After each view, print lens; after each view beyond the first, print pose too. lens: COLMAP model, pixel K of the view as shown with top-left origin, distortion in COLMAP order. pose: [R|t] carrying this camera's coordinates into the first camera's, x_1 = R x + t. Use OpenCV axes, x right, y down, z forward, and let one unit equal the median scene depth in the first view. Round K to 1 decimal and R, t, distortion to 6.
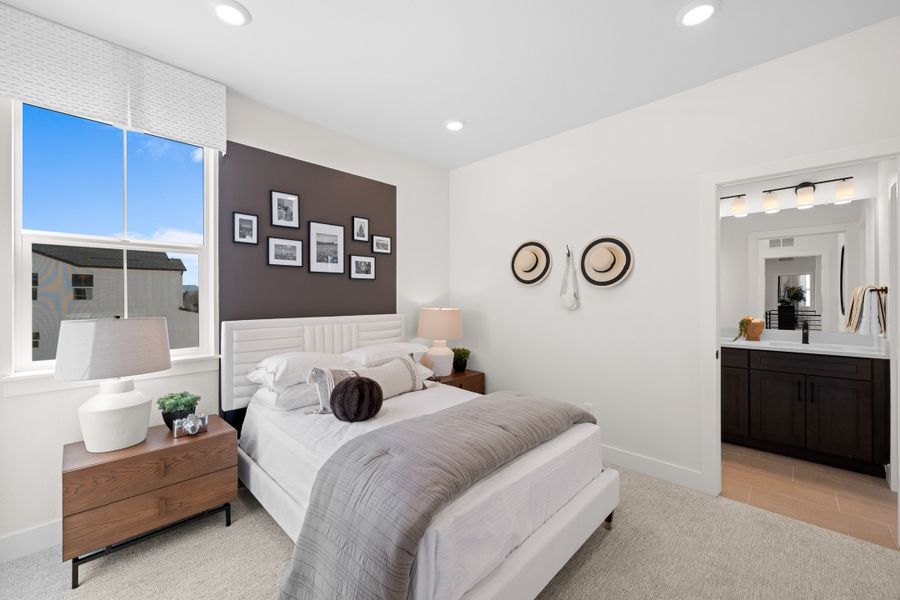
lens RADIAL K [[368.7, 0, 437.6], [0, 368.7, 293.8], [0, 0, 1]] dist [0.000054, 0.000844]
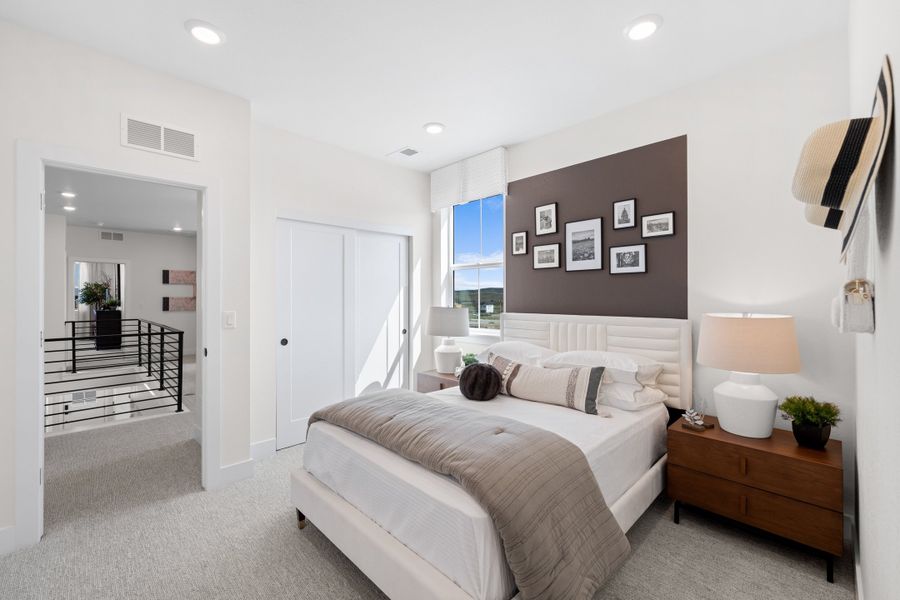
lens RADIAL K [[368.7, 0, 446.1], [0, 368.7, 297.7], [0, 0, 1]] dist [0.000054, 0.000844]
pose [[-0.014536, 0.001164, -0.999894, 0.680826], [0.009156, 0.999958, 0.001031, 0.010936], [0.999852, -0.009140, -0.014546, 0.647953]]
